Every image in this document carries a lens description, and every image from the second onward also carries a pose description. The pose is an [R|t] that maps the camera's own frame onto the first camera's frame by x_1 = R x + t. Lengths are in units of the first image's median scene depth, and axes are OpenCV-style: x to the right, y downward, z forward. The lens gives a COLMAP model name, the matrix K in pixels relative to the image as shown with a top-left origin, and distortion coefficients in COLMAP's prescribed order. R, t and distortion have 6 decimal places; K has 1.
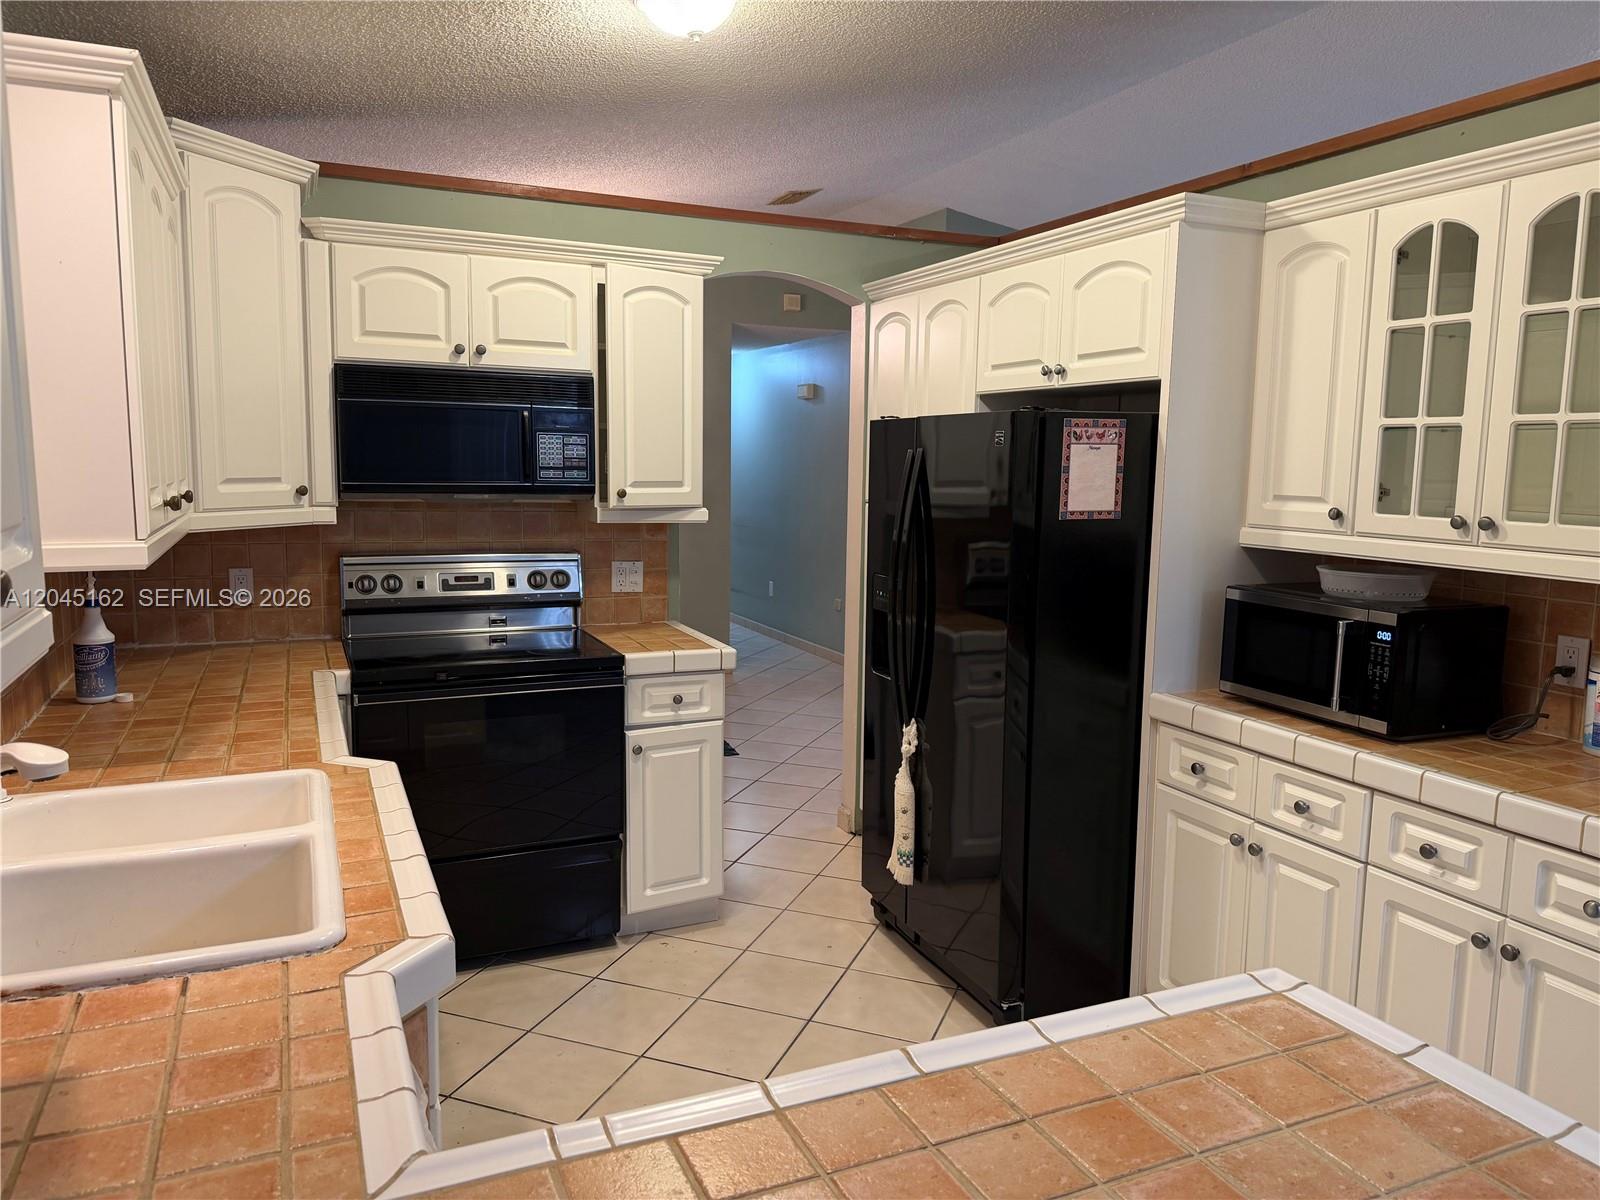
lens RADIAL K [[1107.1, 0, 800.0], [0, 1107.1, 600.0], [0, 0, 1]] dist [0.101951, -0.144054]
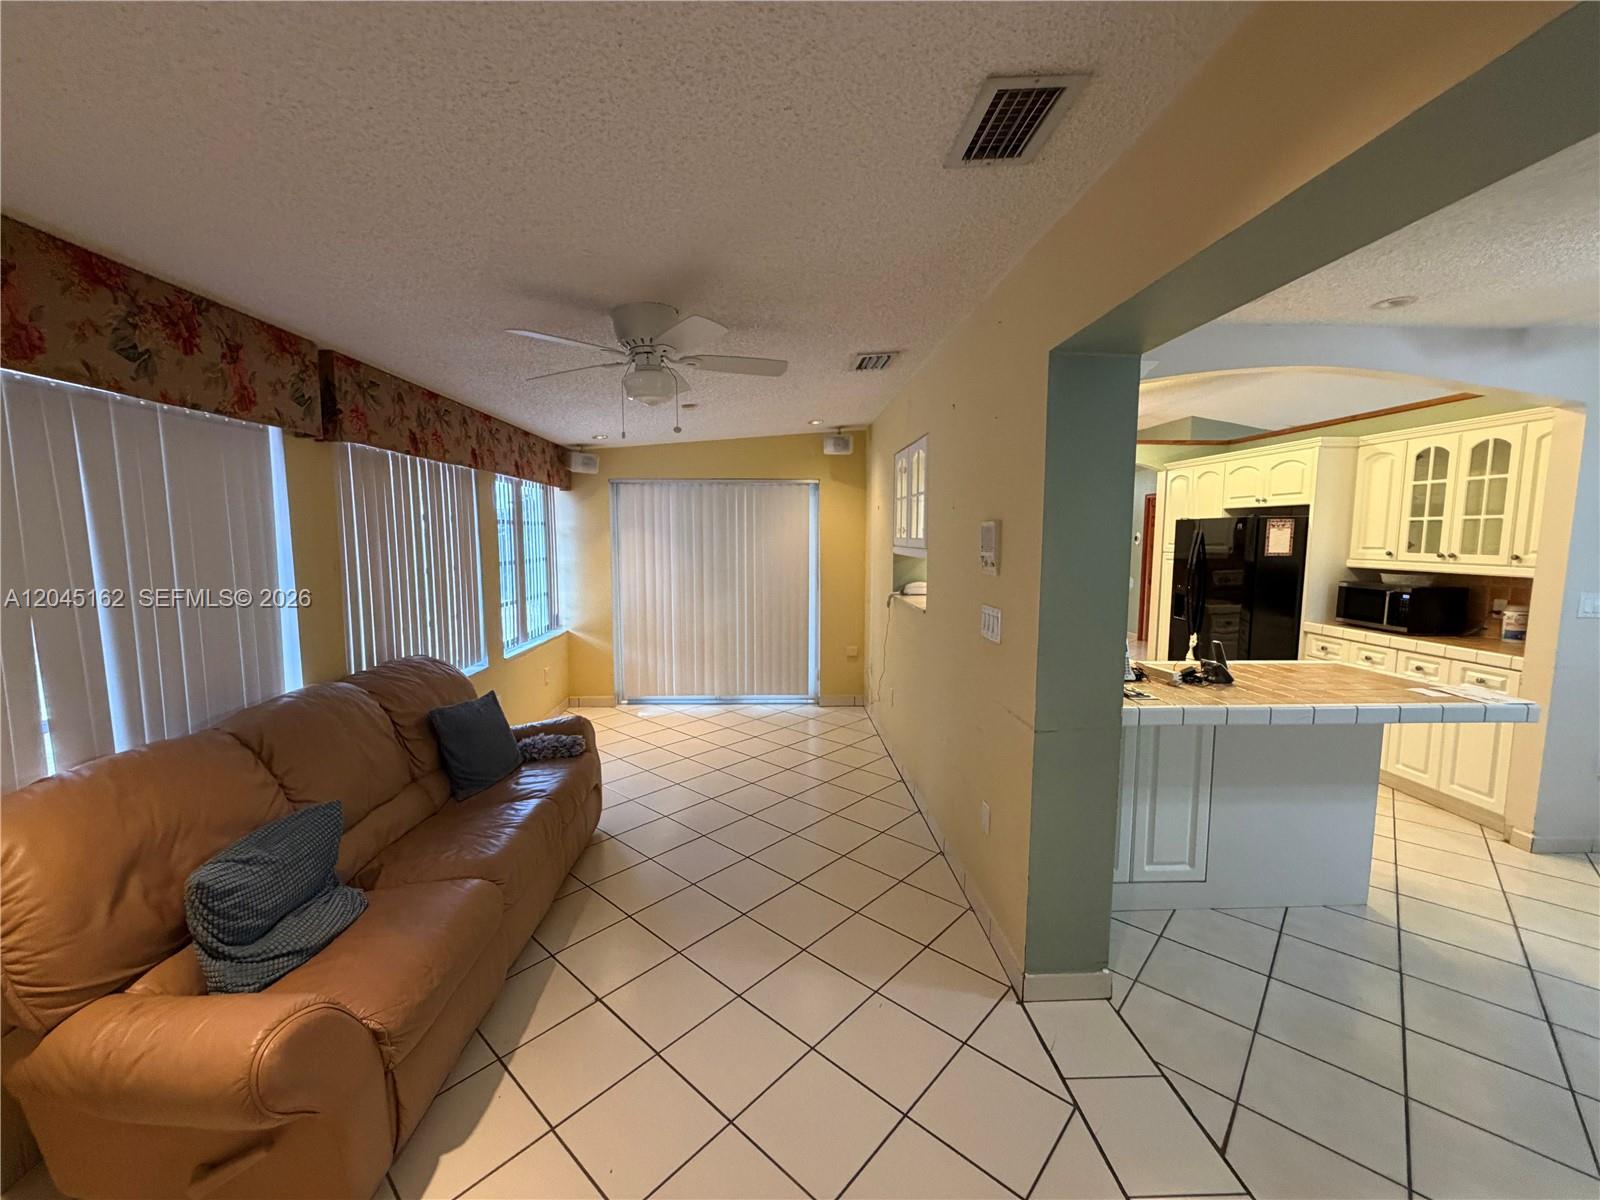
lens RADIAL K [[633.3, 0, 800.0], [0, 633.3, 600.0], [0, 0, 1]] dist [0.001030, 0.000087]
pose [[0.928592, 0.025677, -0.370214, -0.240078], [-0.037088, 0.999030, -0.023736, 0.111577], [0.369245, 0.035771, 0.928643, -0.835469]]
